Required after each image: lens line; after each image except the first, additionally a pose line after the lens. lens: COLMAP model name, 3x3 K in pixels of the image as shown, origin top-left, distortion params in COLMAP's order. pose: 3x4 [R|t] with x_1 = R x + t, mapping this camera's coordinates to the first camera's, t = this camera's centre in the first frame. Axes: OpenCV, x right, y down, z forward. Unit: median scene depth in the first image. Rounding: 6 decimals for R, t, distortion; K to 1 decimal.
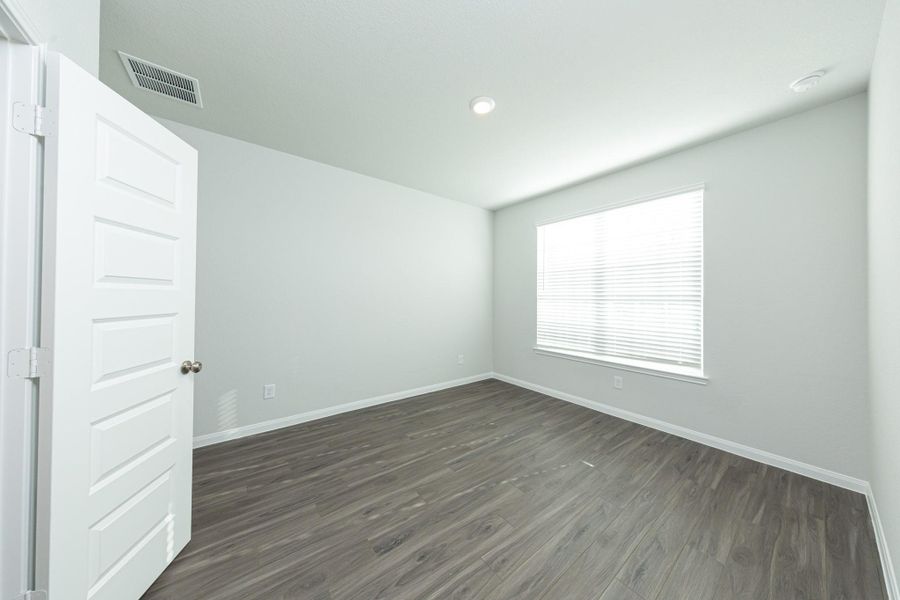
lens RADIAL K [[280.8, 0, 449.7], [0, 280.8, 298.6], [0, 0, 1]] dist [0.001939, -0.000153]
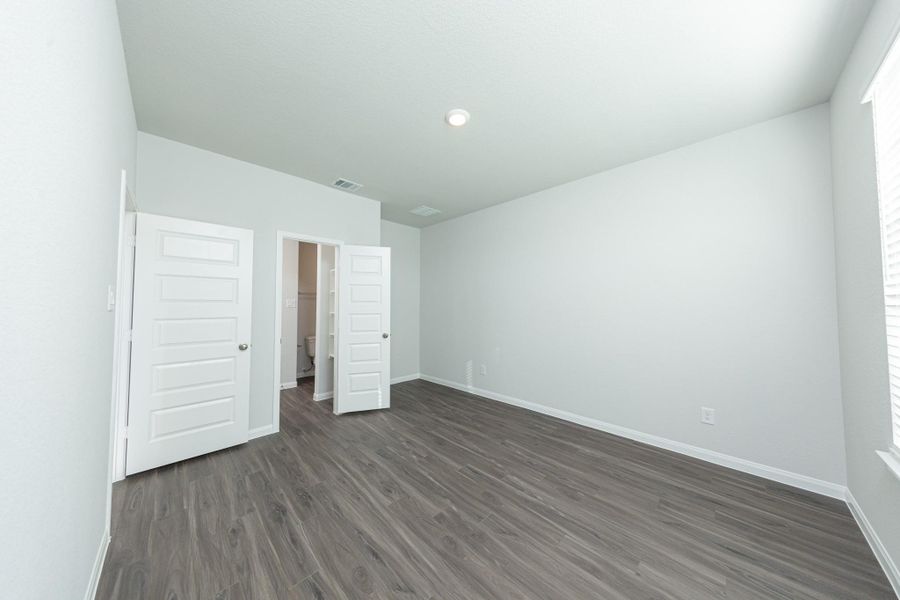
lens RADIAL K [[280.8, 0, 450.1], [0, 280.8, 305.9], [0, 0, 1]] dist [0.001939, -0.000153]
pose [[0.129538, -0.008877, -0.991535, 0.941603], [-0.000457, 0.999959, -0.009012, 0.006691], [0.991574, 0.001621, 0.129529, 0.738243]]
